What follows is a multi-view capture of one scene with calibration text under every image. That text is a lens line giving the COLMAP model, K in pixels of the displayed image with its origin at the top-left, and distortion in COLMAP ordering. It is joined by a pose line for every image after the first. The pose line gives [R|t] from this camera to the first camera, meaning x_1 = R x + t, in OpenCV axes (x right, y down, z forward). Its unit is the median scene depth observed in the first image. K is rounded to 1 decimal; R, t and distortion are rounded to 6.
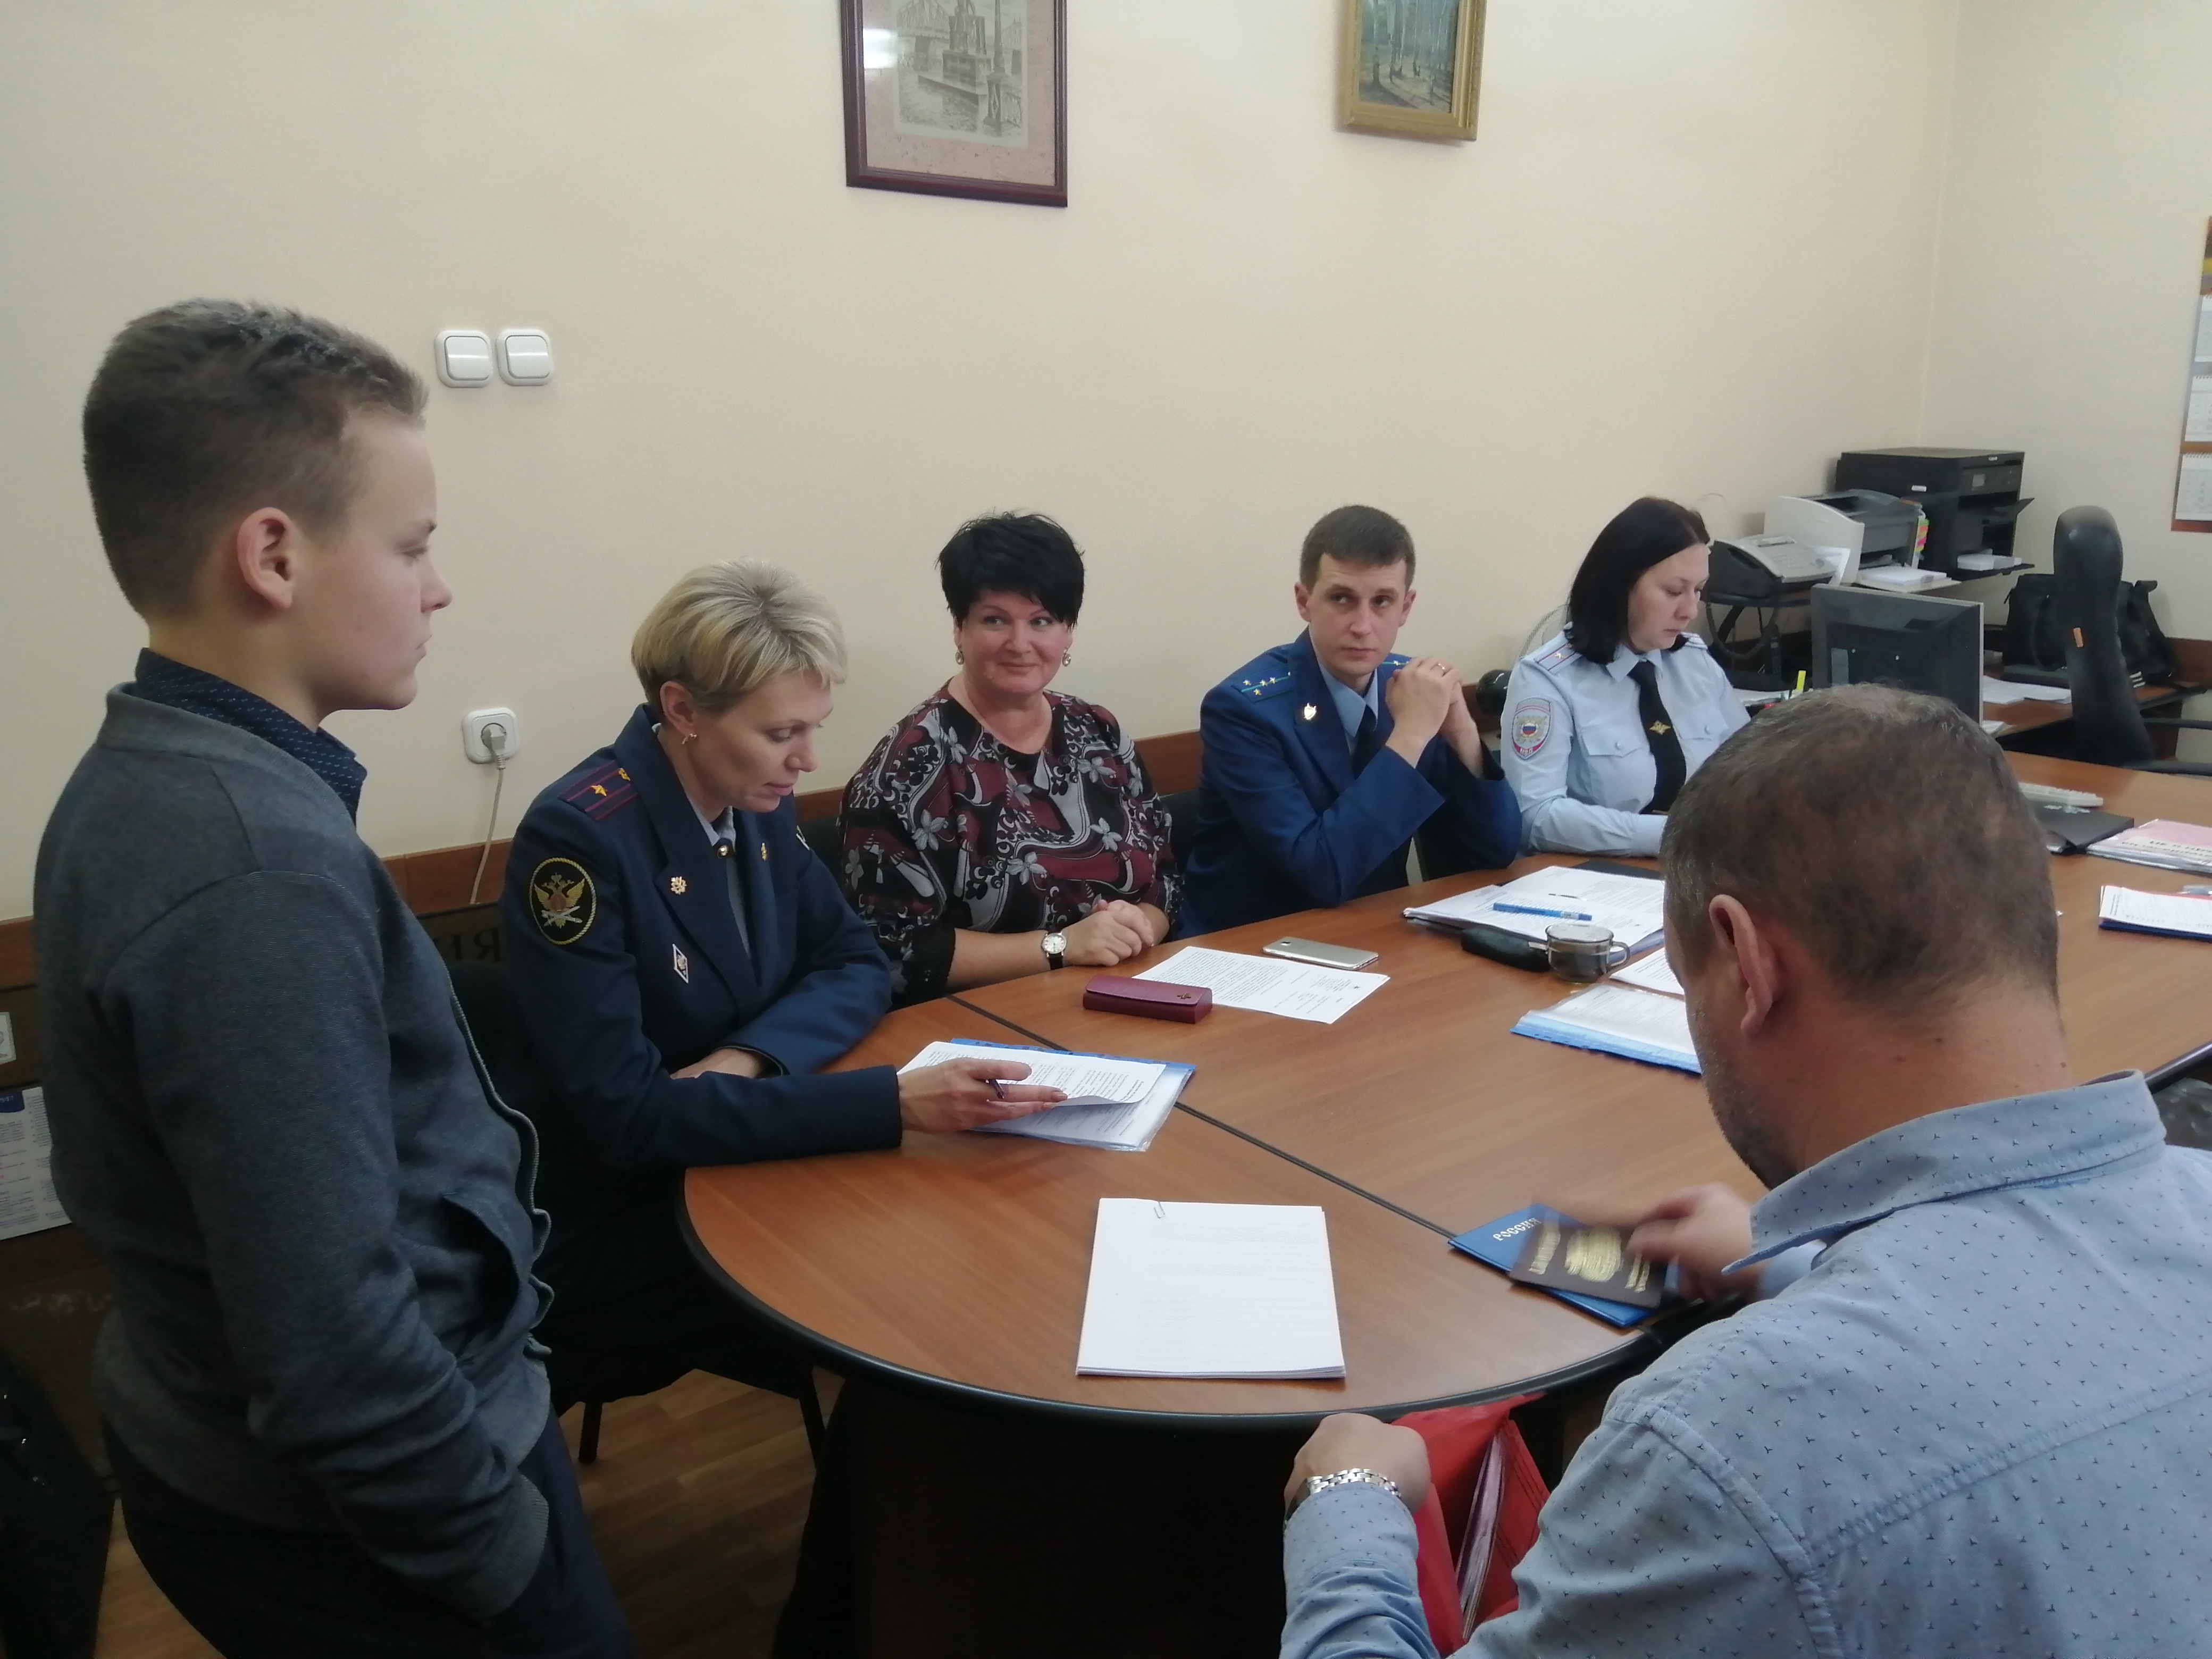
lens RADIAL K [[1823.5, 0, 1106.0], [0, 1823.5, 829.5], [0, 0, 1]] dist [0.132209, -0.293525]
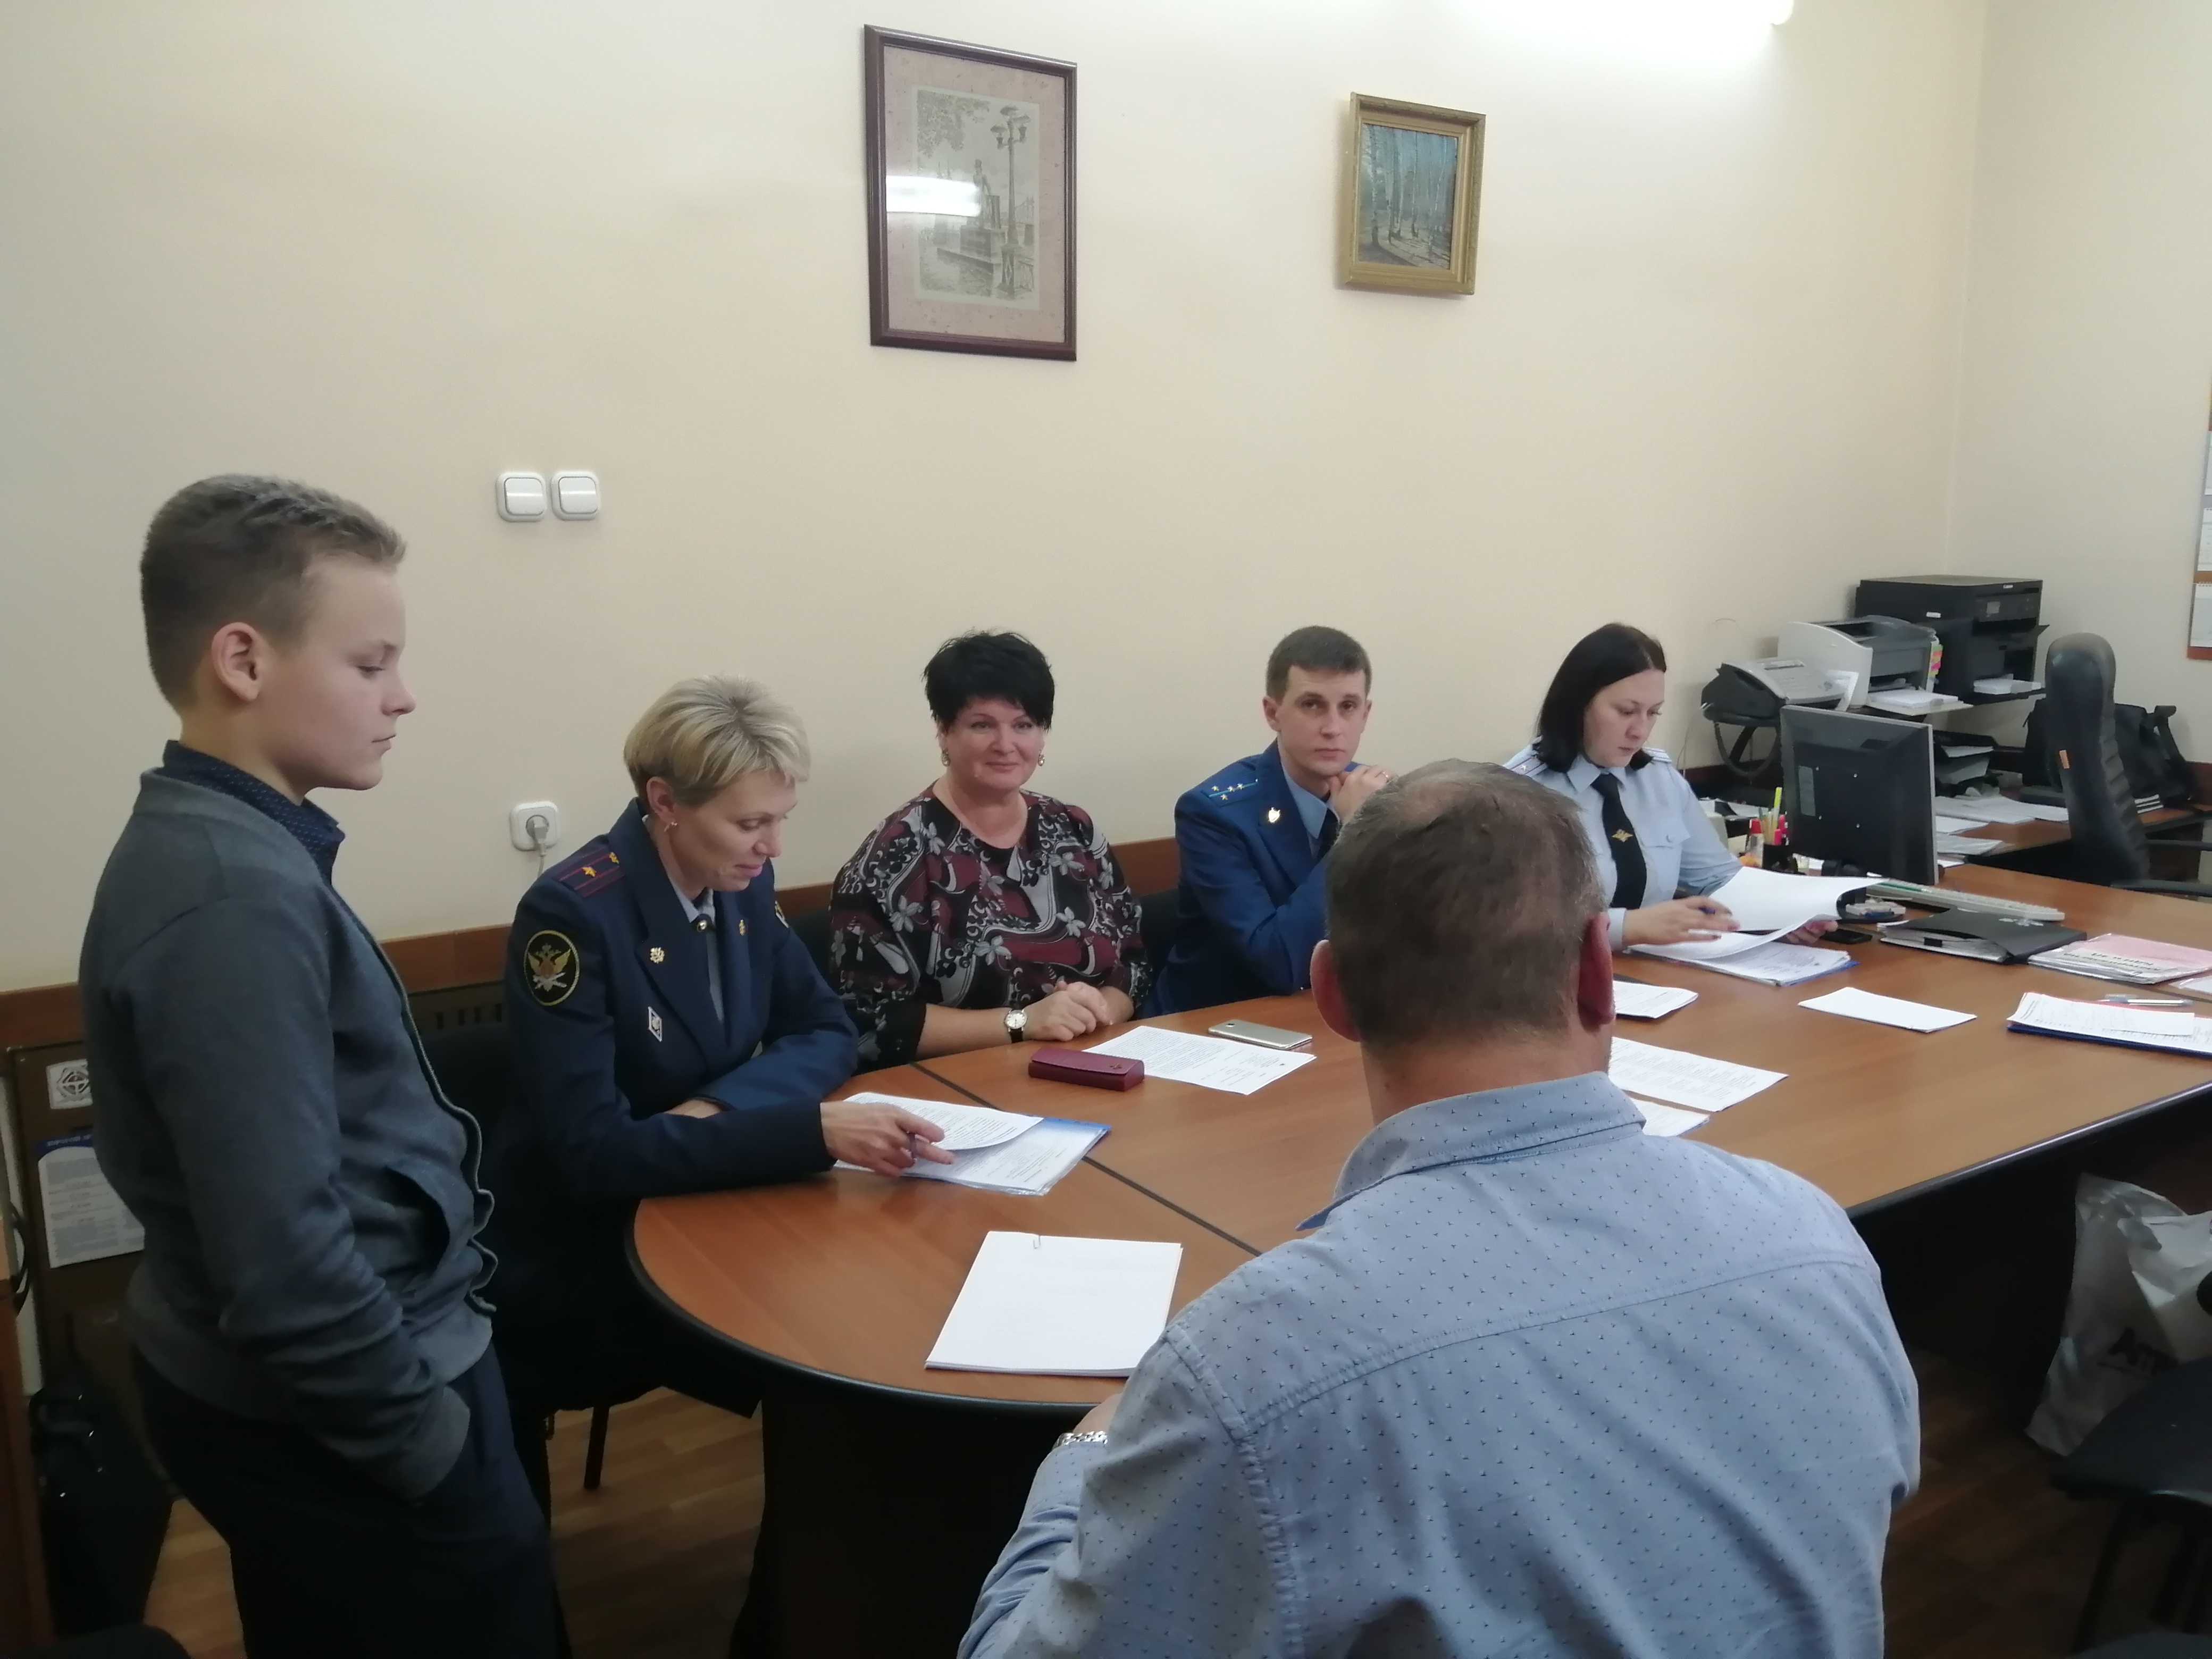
lens RADIAL K [[1823.5, 0, 1106.0], [0, 1823.5, 829.5], [0, 0, 1]] dist [0.132209, -0.293525]
pose [[0.996992, 0.015979, -0.075845, 0.103983], [-0.020589, 0.997962, -0.060401, 0.013009], [0.074726, 0.061781, 0.995289, -0.099927]]
